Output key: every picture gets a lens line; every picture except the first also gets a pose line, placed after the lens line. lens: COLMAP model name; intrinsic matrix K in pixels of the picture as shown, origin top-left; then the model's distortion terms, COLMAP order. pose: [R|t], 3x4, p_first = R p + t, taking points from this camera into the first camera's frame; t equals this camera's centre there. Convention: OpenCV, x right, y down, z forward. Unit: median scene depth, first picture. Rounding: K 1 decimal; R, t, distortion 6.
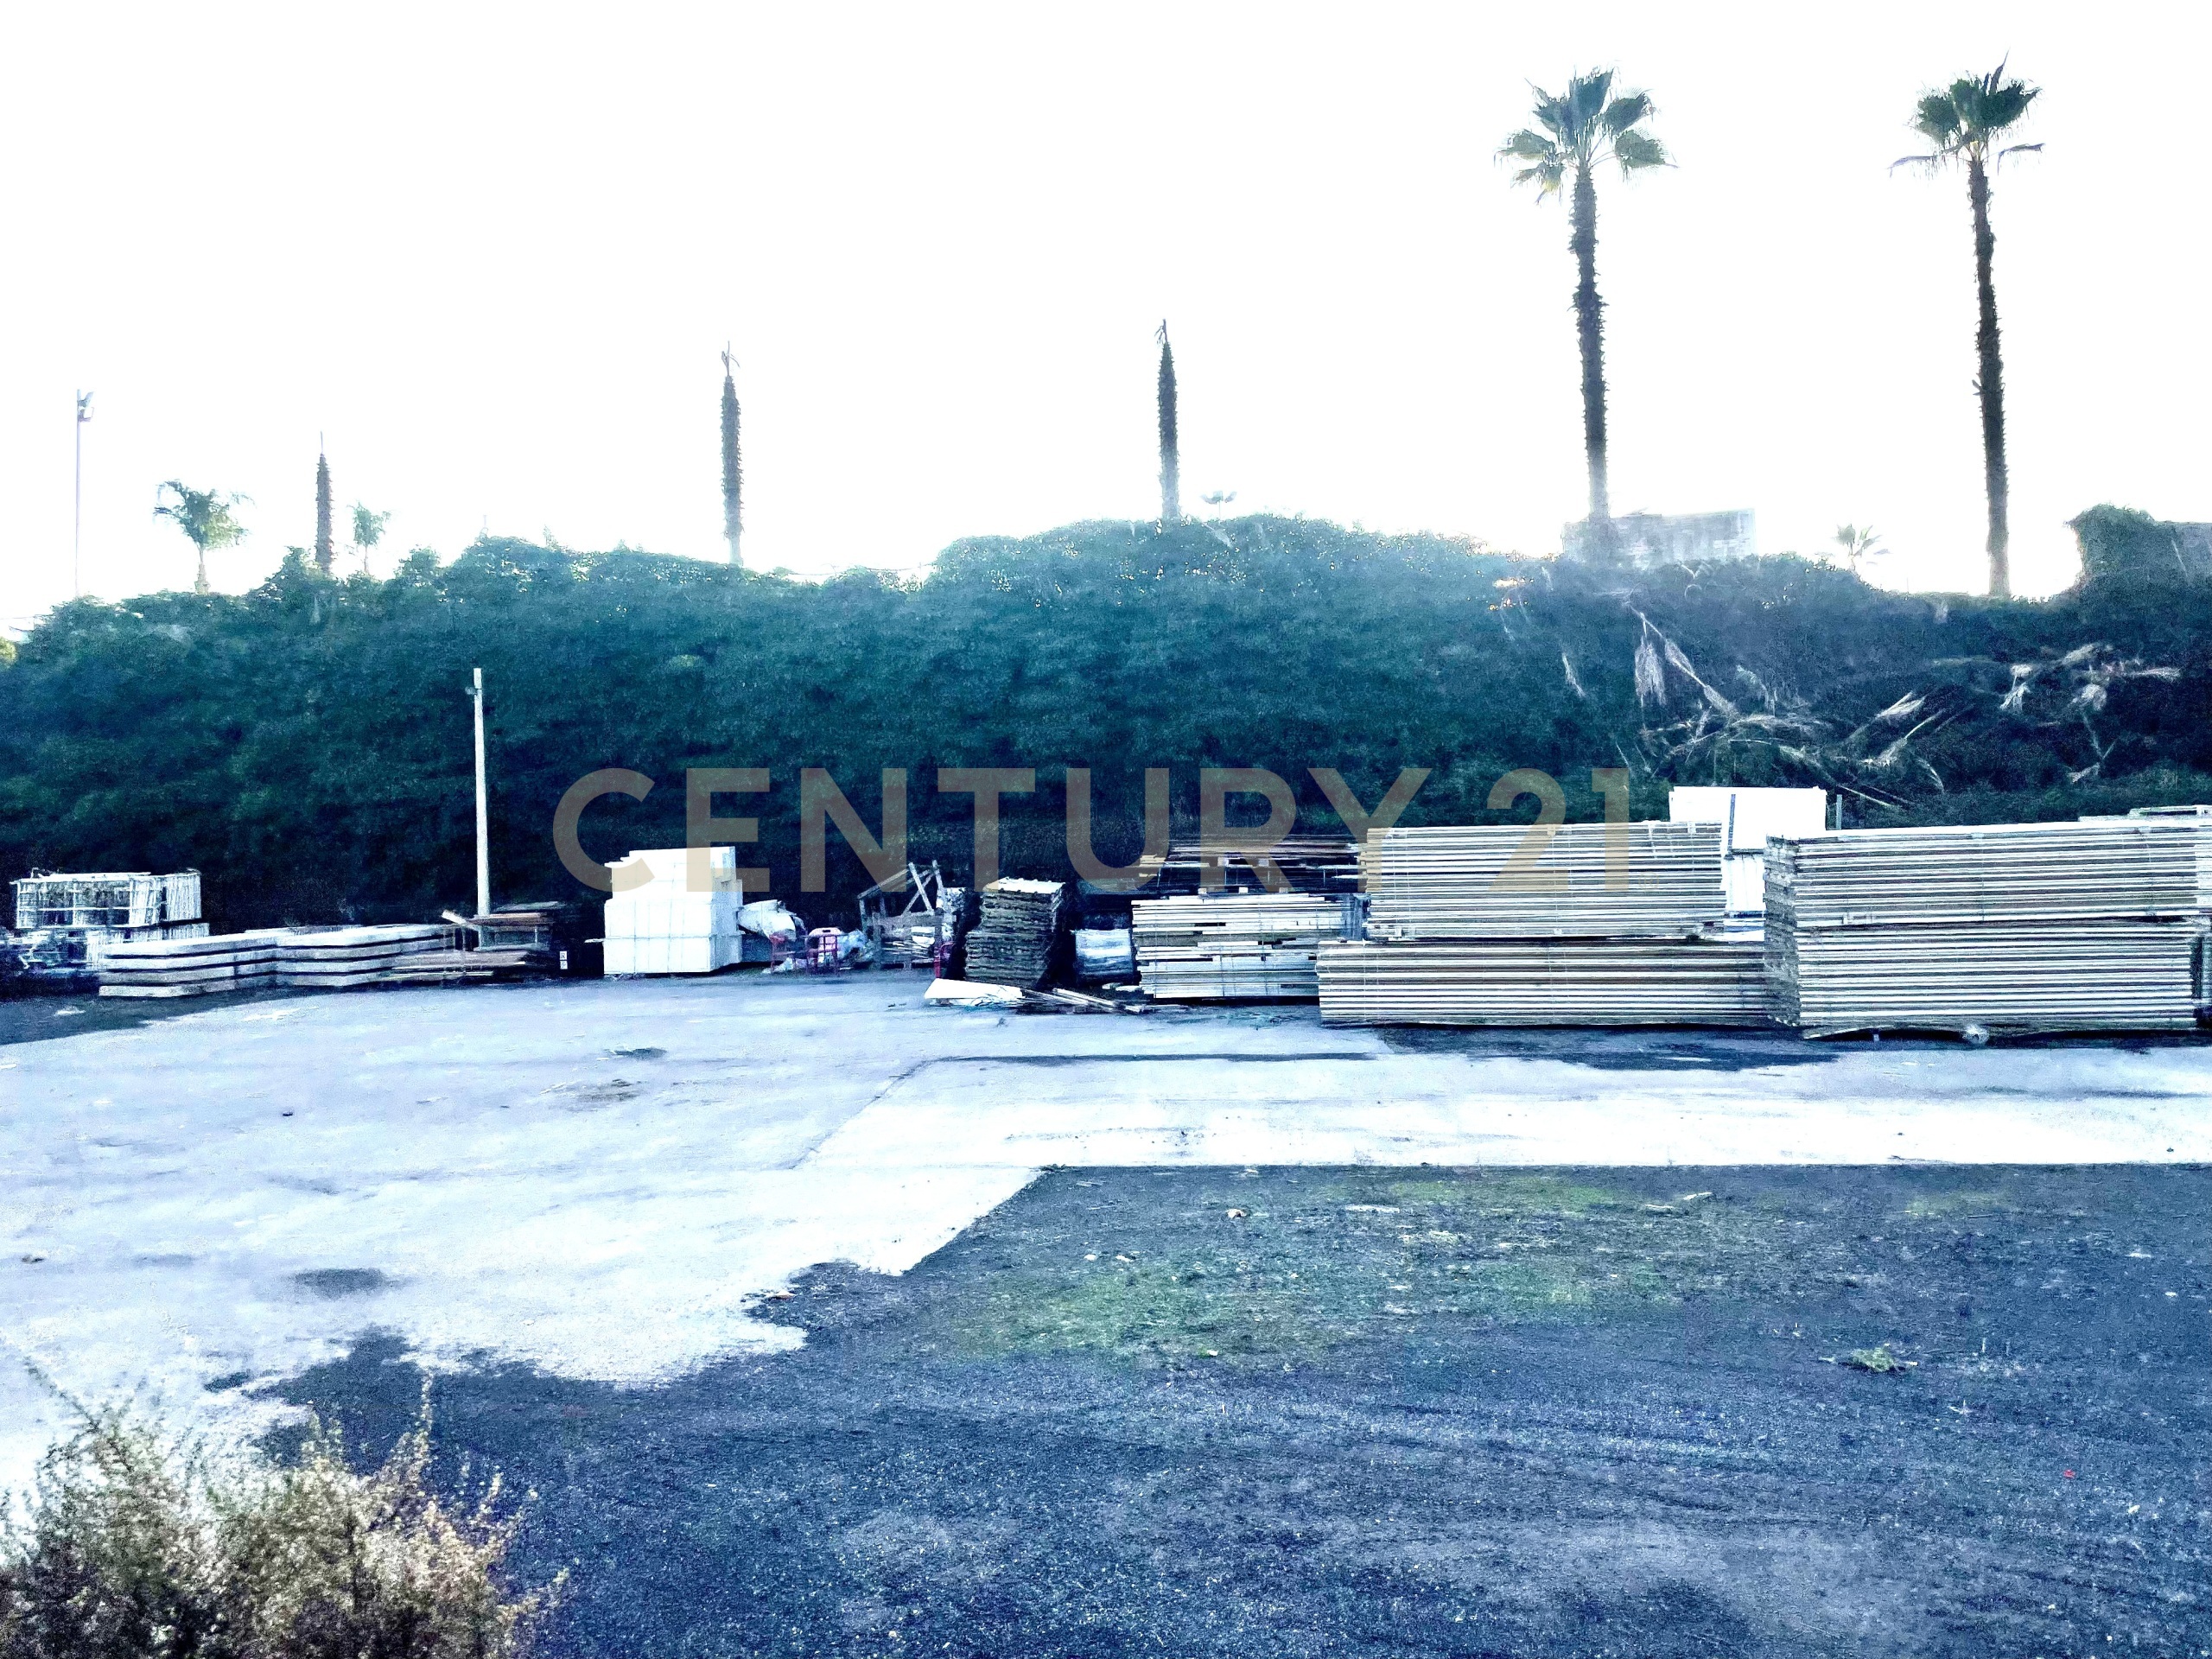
lens RADIAL K [[1669.9, 0, 1092.8], [0, 1669.9, 829.4], [0, 0, 1]] dist [0.084985, -0.112974]
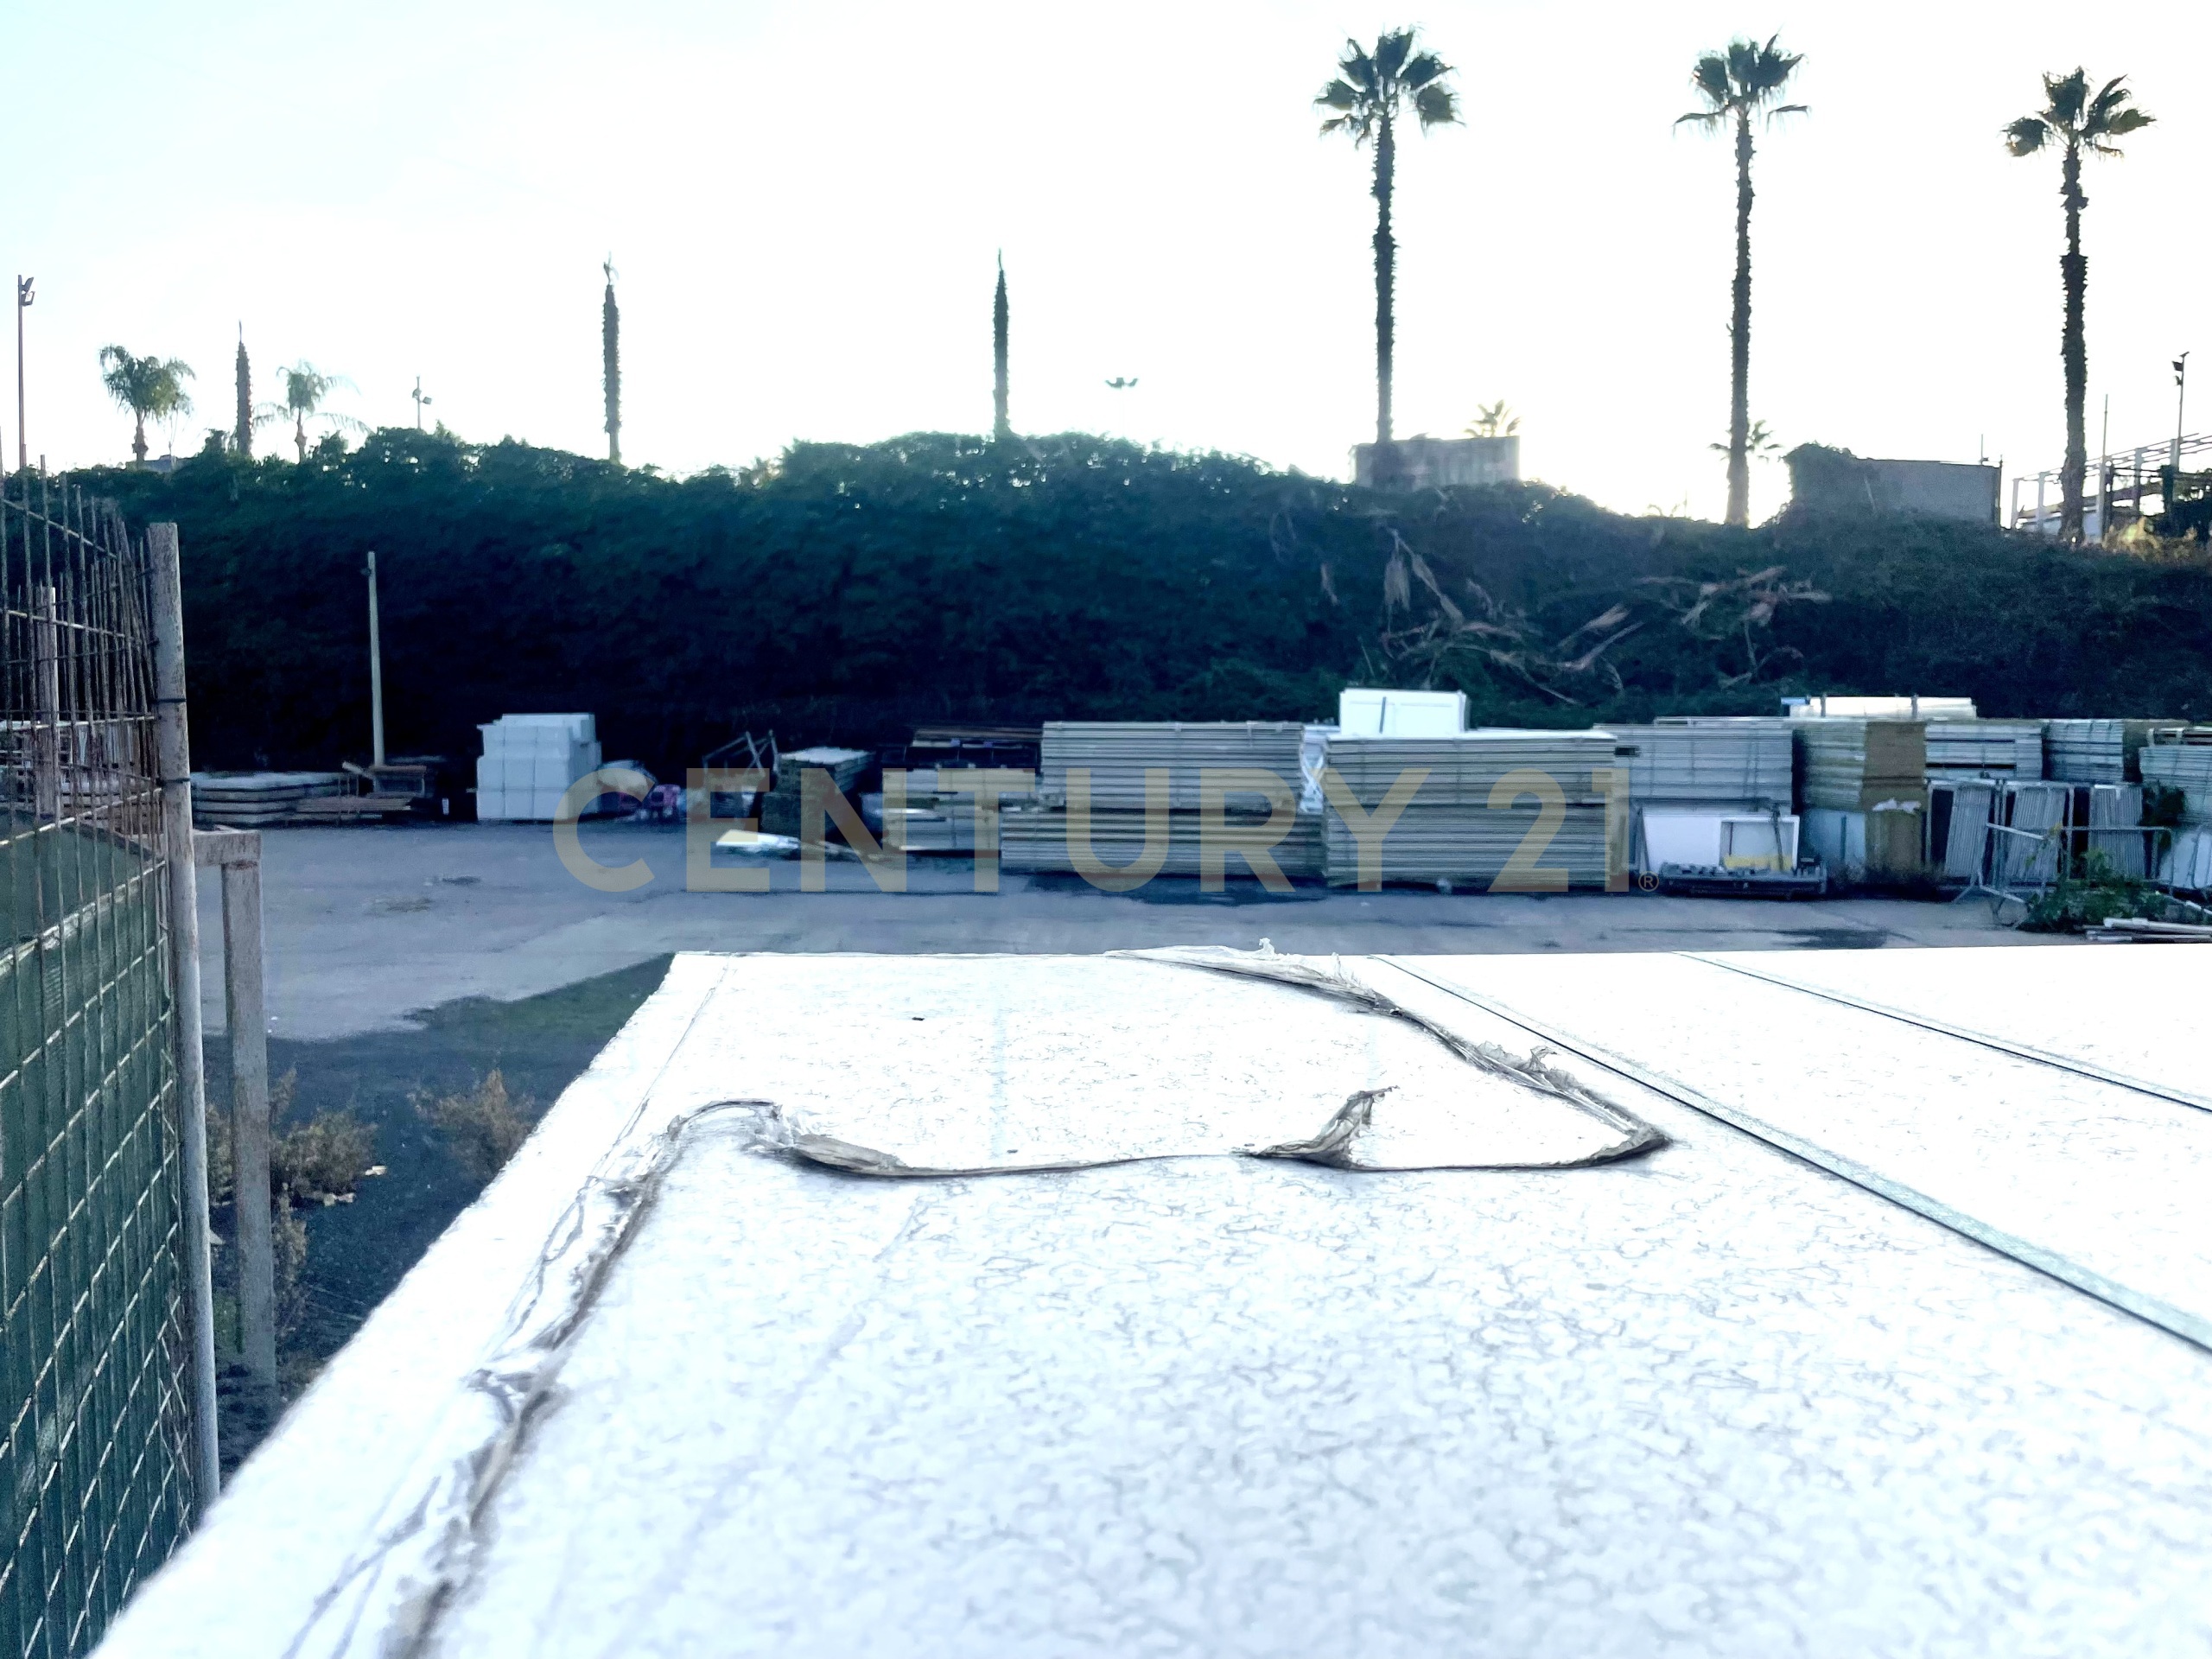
lens RADIAL K [[1684.7, 0, 1134.3], [0, 1684.7, 824.6], [0, 0, 1]] dist [0.081869, -0.120494]
pose [[0.999141, 0.023217, 0.034324, 0.114877], [-0.025958, 0.996321, 0.081668, -0.017693], [-0.032302, -0.082489, 0.996068, -0.182879]]
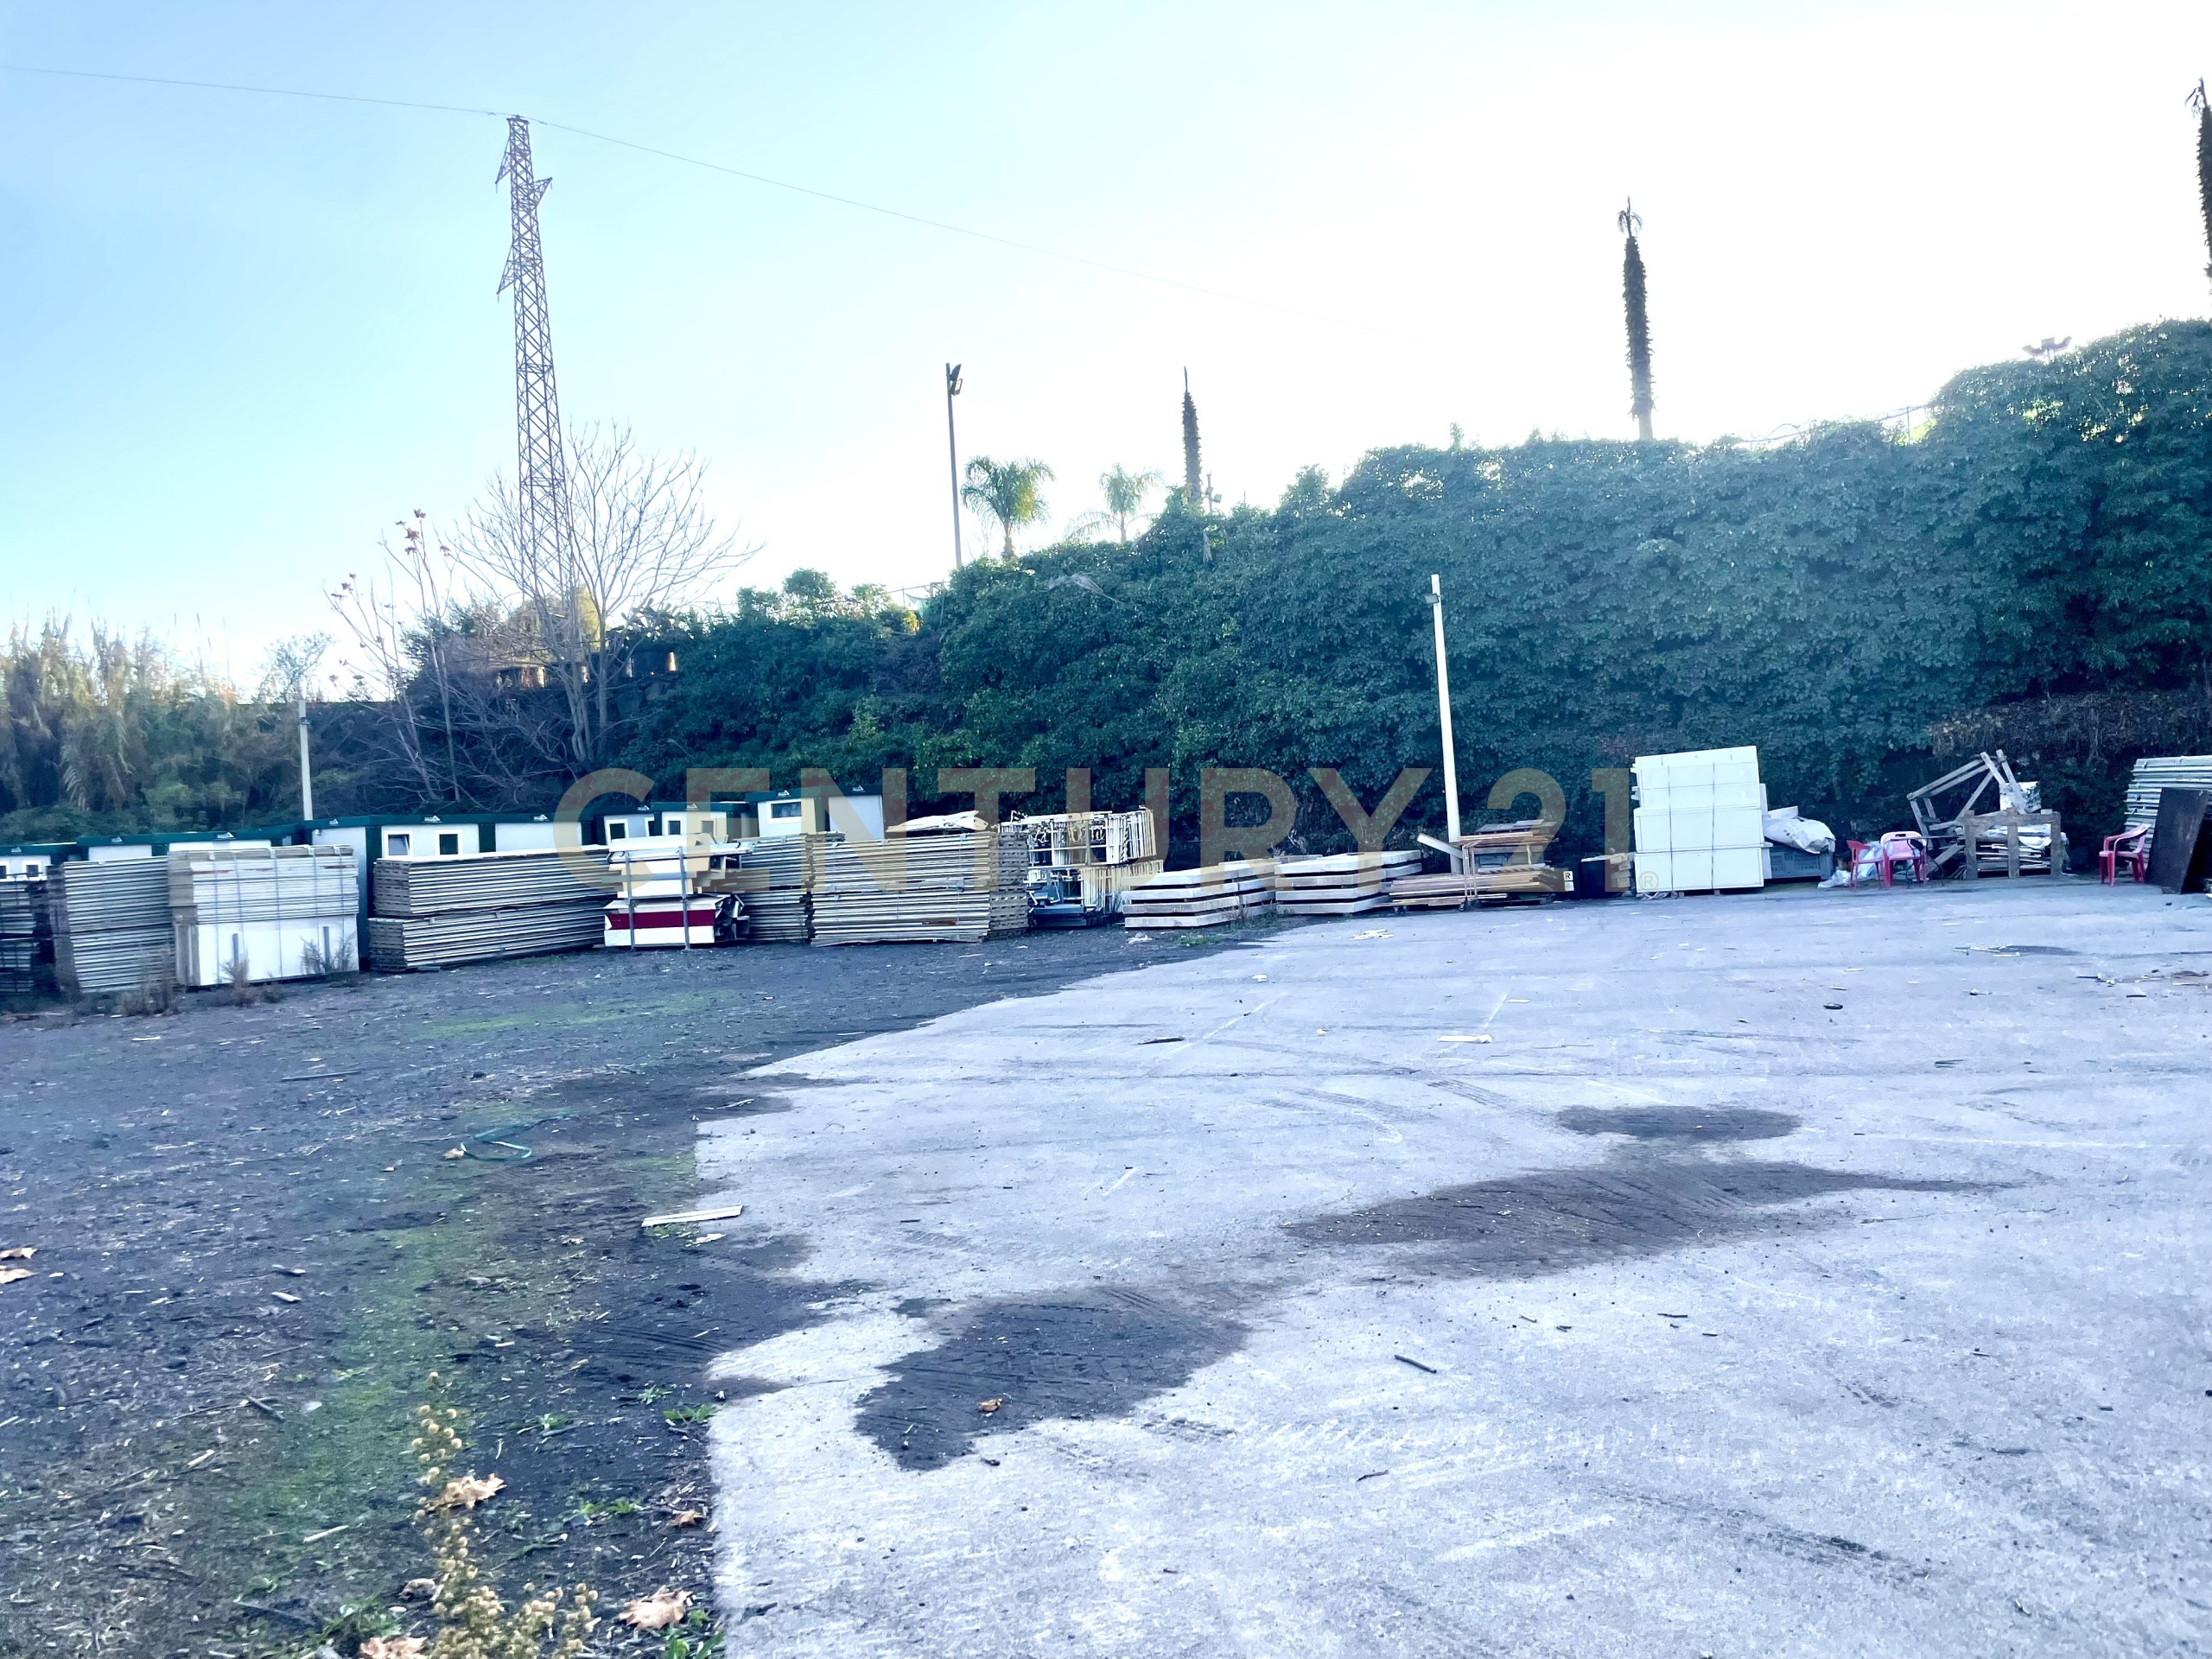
lens RADIAL K [[1668.4, 0, 1102.4], [0, 1668.4, 808.2], [0, 0, 1]] dist [0.081597, -0.112419]
pose [[0.947883, -0.050597, -0.314575, -0.243748], [0.052997, 0.998594, -0.000926, 0.023935], [0.314180, -0.015793, 0.949232, 0.054433]]
